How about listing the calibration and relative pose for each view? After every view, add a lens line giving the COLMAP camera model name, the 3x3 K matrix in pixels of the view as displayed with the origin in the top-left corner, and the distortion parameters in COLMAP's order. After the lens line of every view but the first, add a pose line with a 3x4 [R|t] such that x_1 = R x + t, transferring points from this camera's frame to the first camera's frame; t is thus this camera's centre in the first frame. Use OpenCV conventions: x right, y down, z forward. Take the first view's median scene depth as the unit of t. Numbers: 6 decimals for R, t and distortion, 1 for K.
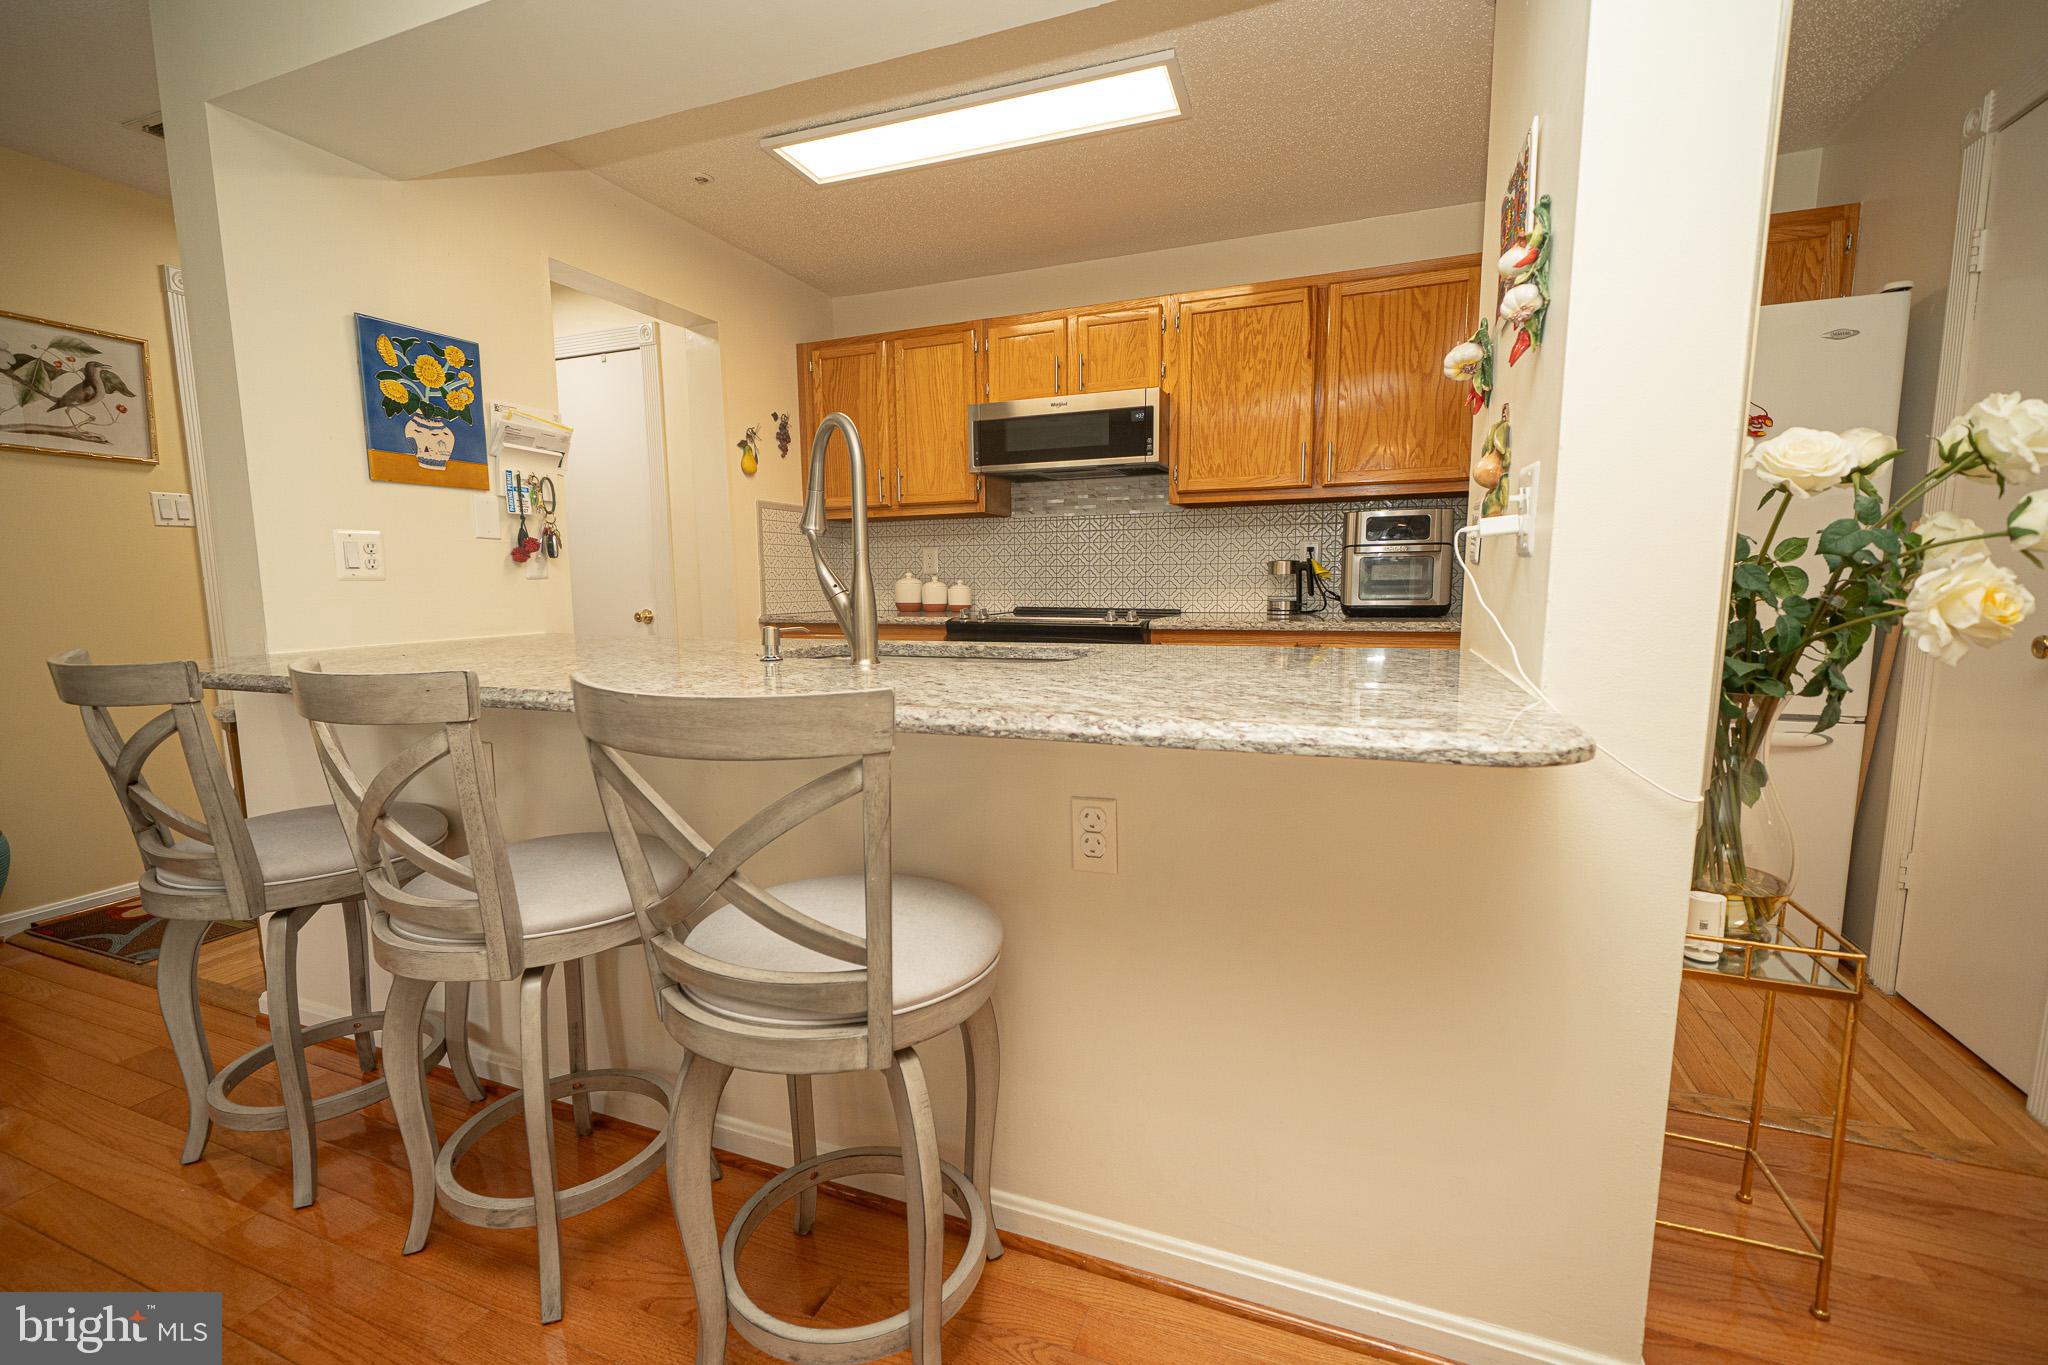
lens RADIAL K [[864.8, 0, 1011.4], [0, 864.8, 689.6], [0, 0, 1]] dist [-0.003903, -0.000595]
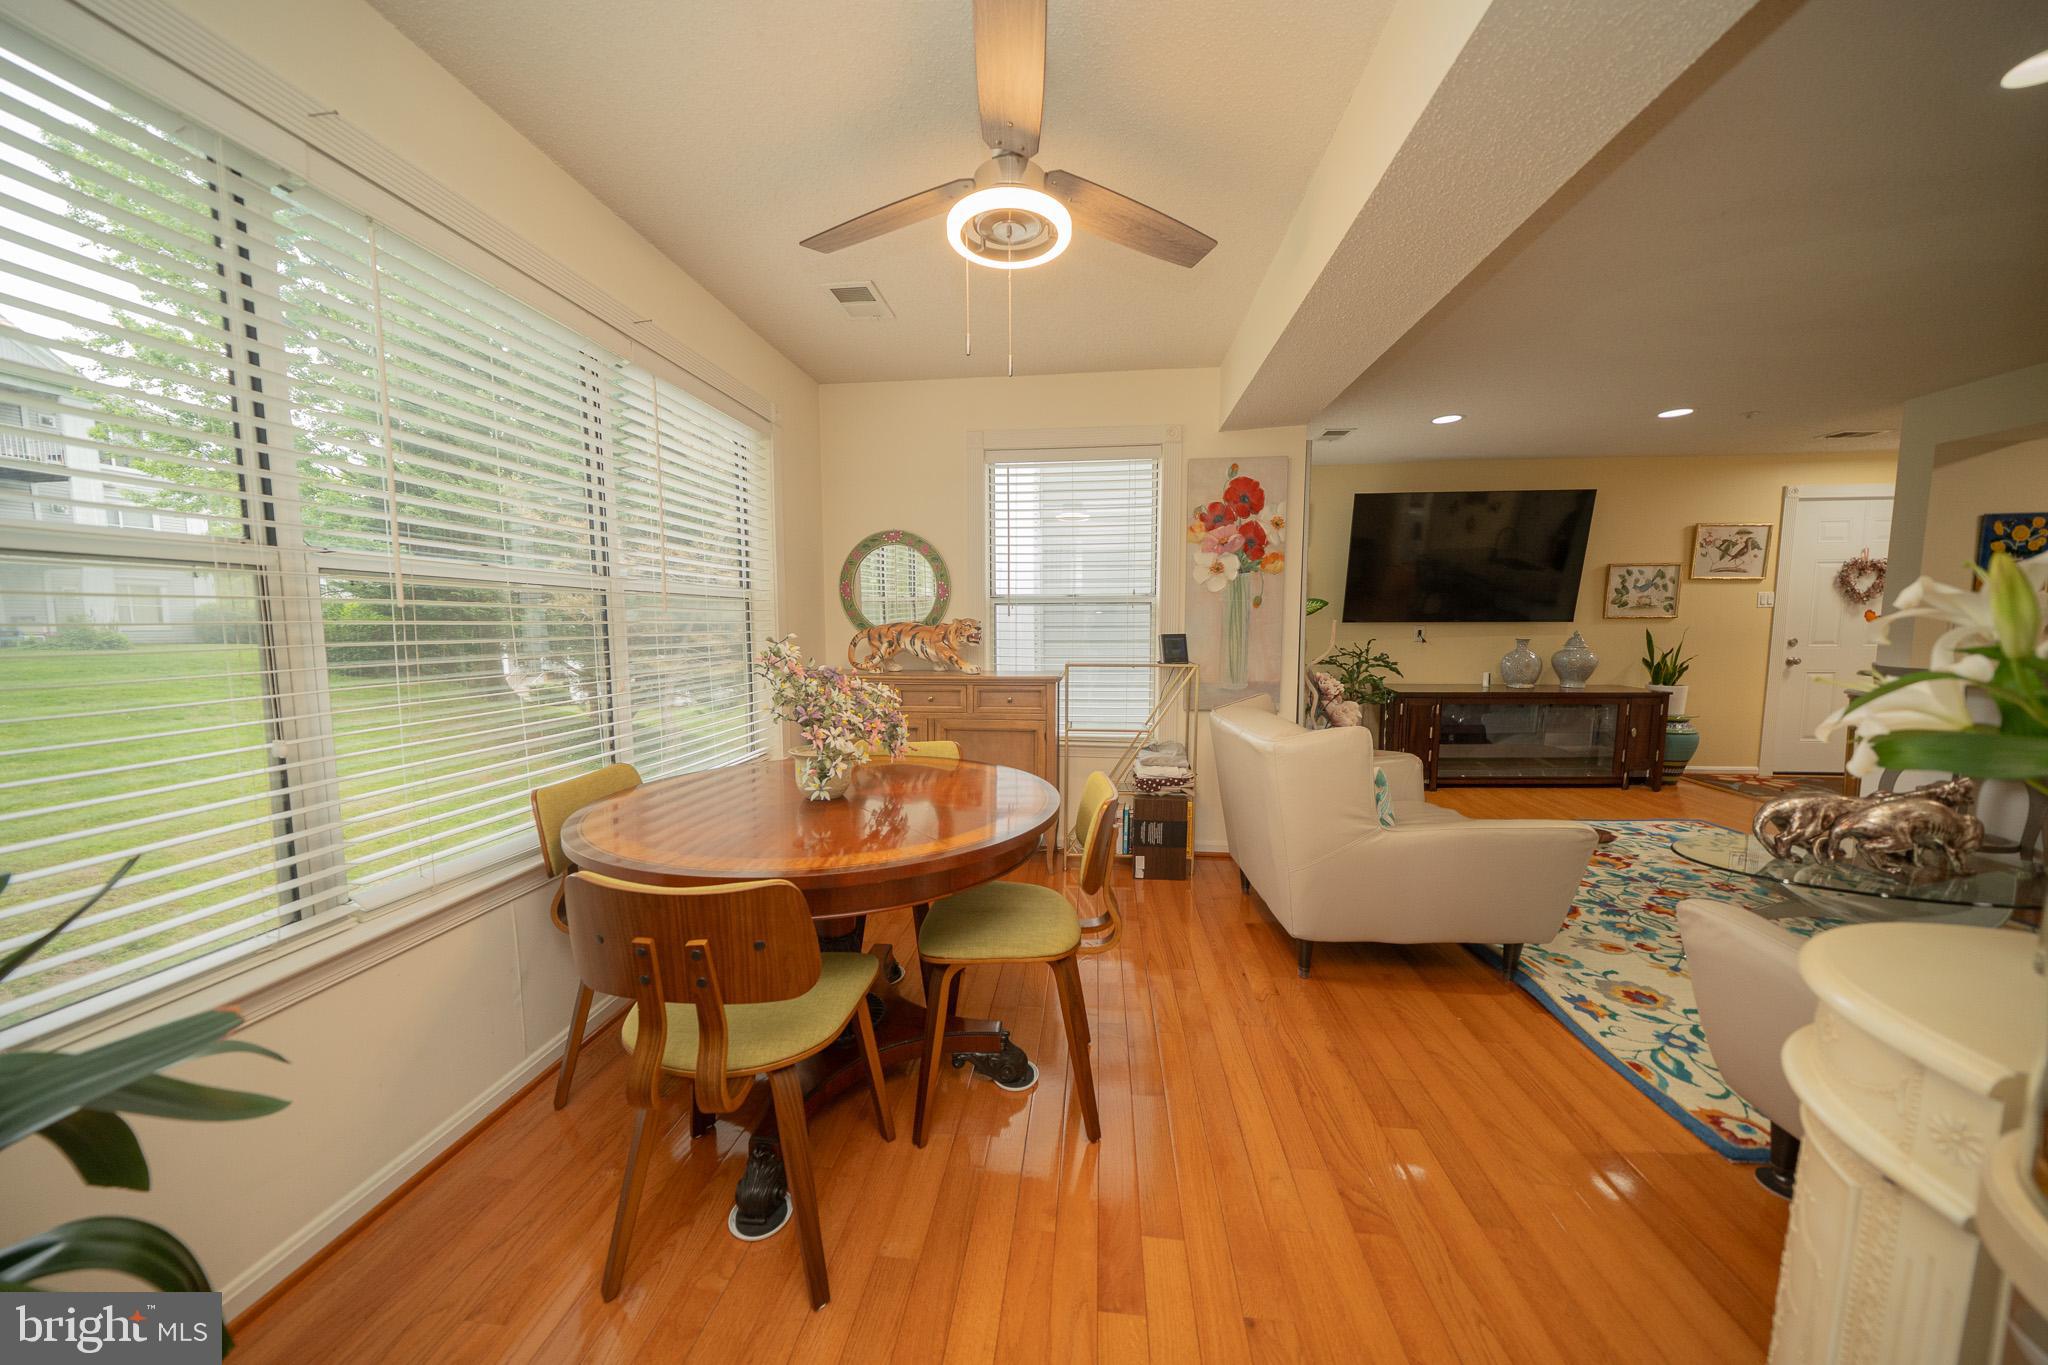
lens RADIAL K [[696.0, 0, 1023.4], [0, 696.0, 693.8], [0, 0, 1]] dist [-0.006524, 0.000221]
pose [[0.269619, 0.102444, -0.957502, 0.231876], [-0.121607, 0.989987, 0.071677, 0.147667], [0.955258, 0.097114, 0.279377, -1.467797]]
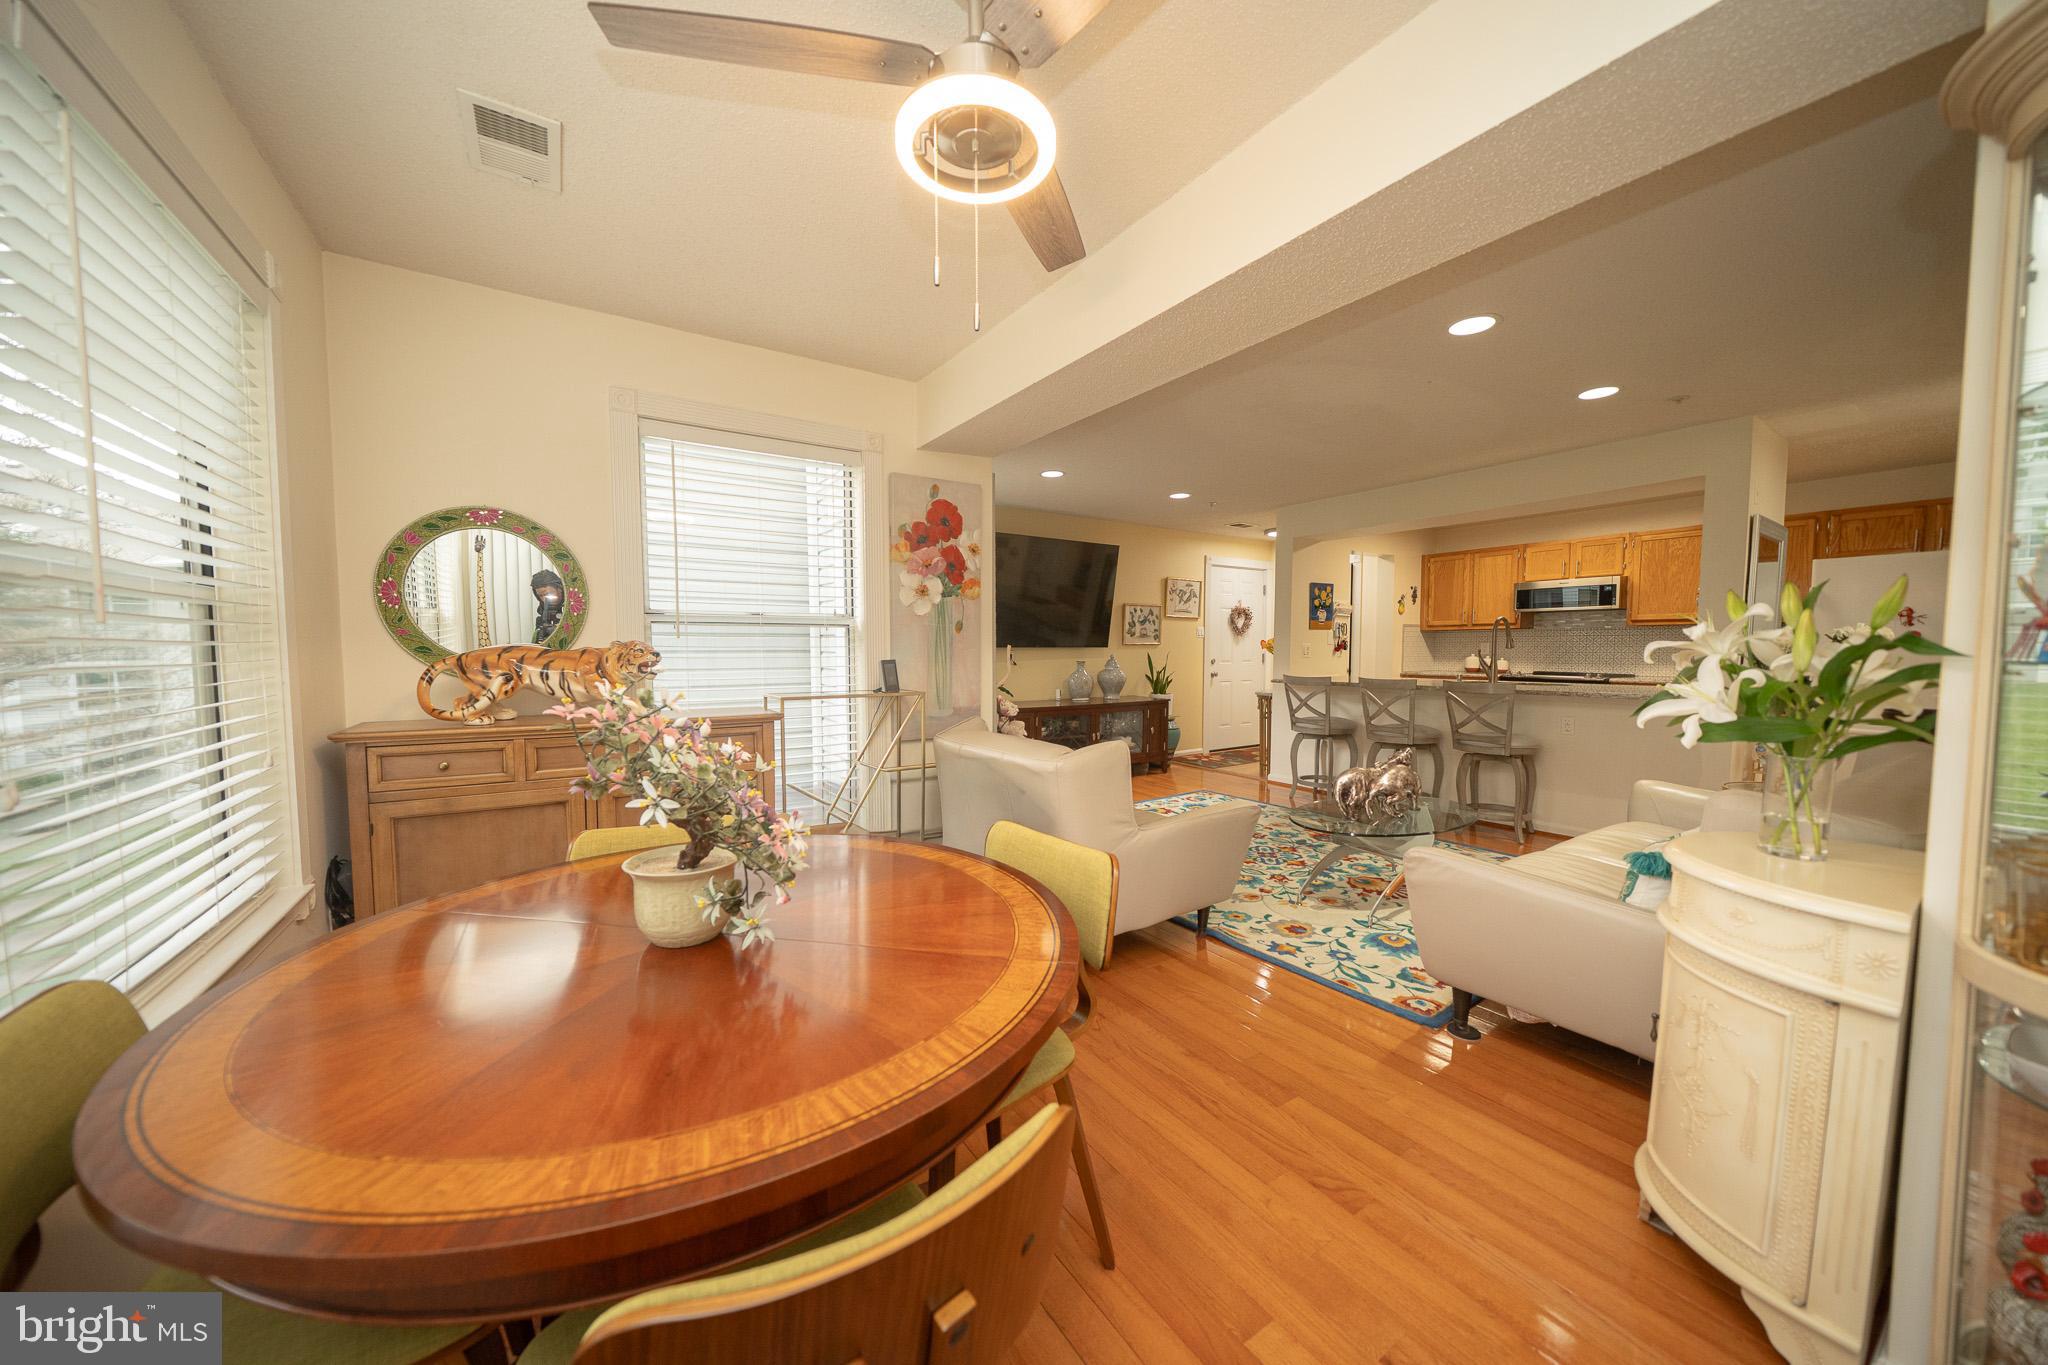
lens RADIAL K [[696.0, 0, 1020.2], [0, 696.0, 688.1], [0, 0, 1]] dist [-0.006524, 0.000221]
pose [[0.820277, 0.039527, -0.570599, -0.088486], [-0.077974, 0.996024, -0.043095, 0.178537], [0.566627, 0.079842, 0.820097, -1.693873]]
